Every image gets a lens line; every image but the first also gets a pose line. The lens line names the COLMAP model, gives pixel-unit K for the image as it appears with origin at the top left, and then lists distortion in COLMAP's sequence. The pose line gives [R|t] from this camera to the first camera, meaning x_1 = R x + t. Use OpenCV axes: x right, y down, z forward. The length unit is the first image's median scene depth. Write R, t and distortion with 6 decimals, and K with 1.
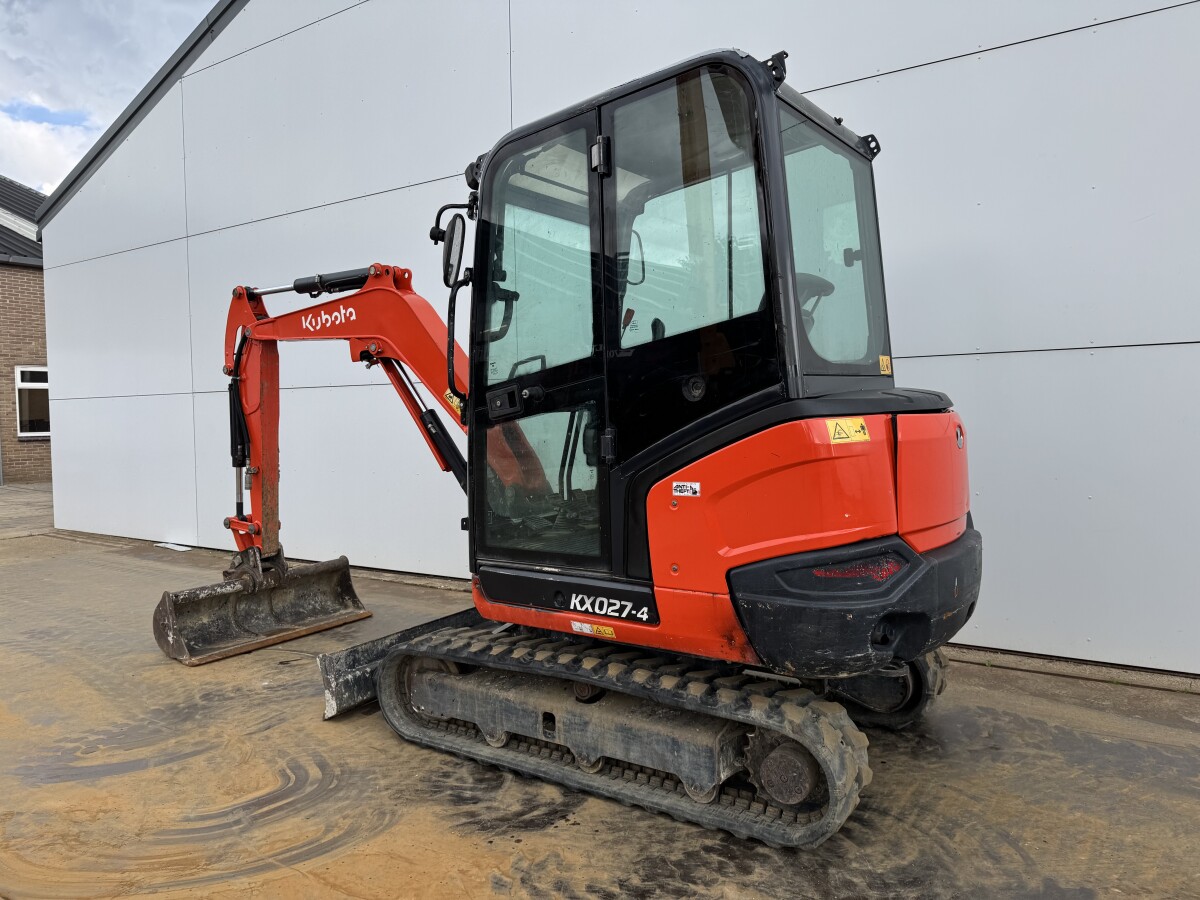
lens RADIAL K [[848.0, 0, 591.2], [0, 848.0, 446.5], [0, 0, 1]] dist [0.036434, -0.053205]
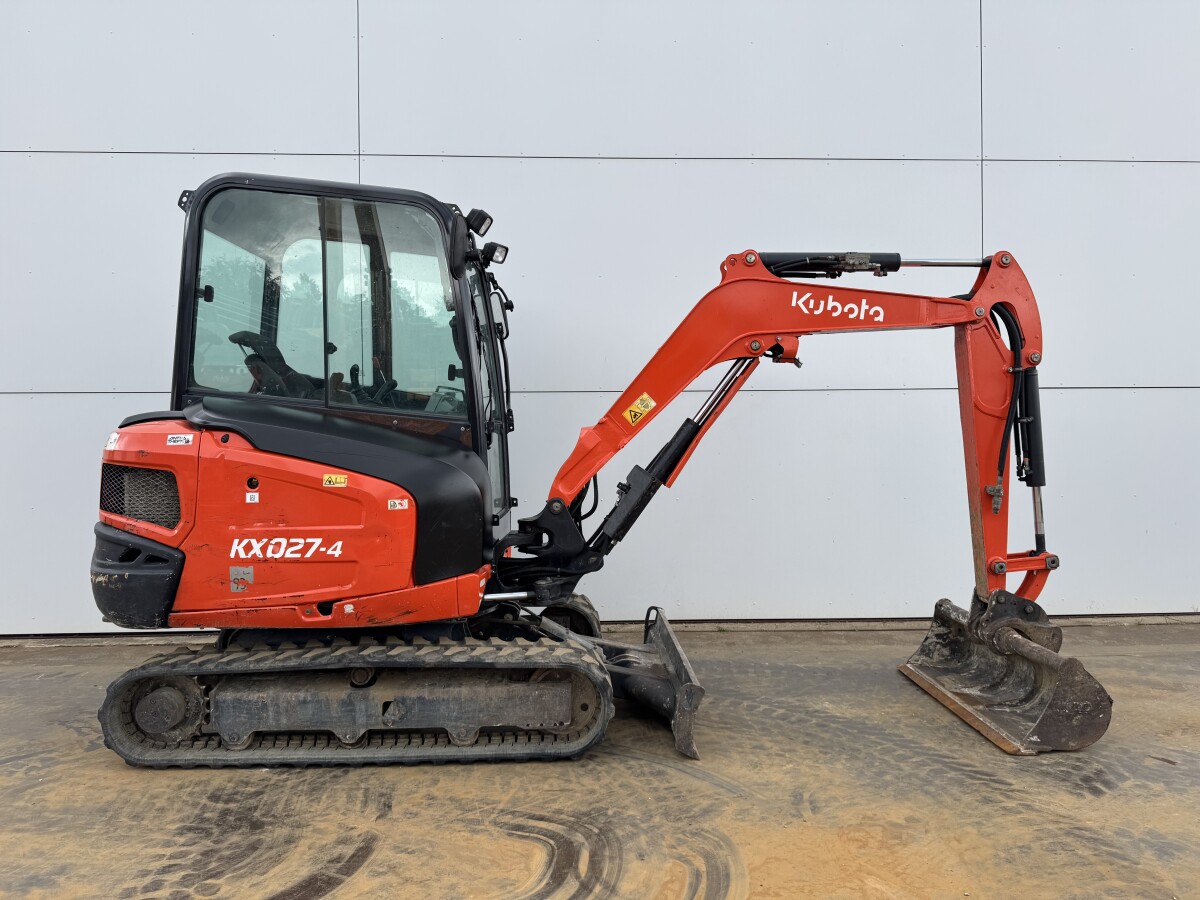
lens RADIAL K [[851.9, 0, 597.6], [0, 851.9, 446.6], [0, 0, 1]] dist [0.028345, -0.040646]
pose [[0.797037, 0.010781, 0.603834, -0.801328], [0.016429, 0.999084, -0.039524, 0.029404], [-0.603707, 0.041422, 0.796130, 0.251033]]
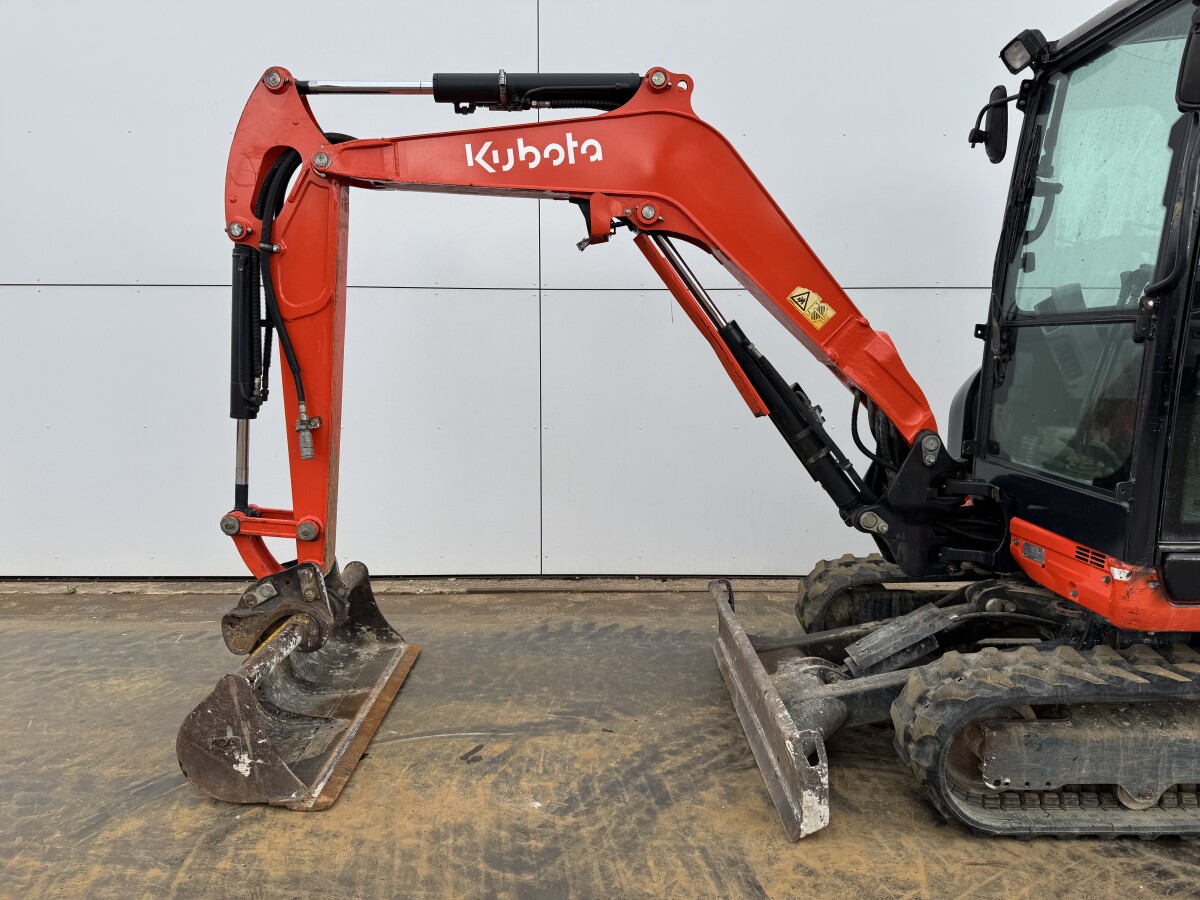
lens RADIAL K [[849.0, 0, 591.1], [0, 849.0, 451.7], [0, 0, 1]] dist [0.068761, -0.100505]
pose [[0.823556, -0.043270, 0.565582, -0.861394], [0.003914, 0.997496, 0.070614, 0.012505], [-0.567222, -0.055941, 0.821663, 0.699322]]
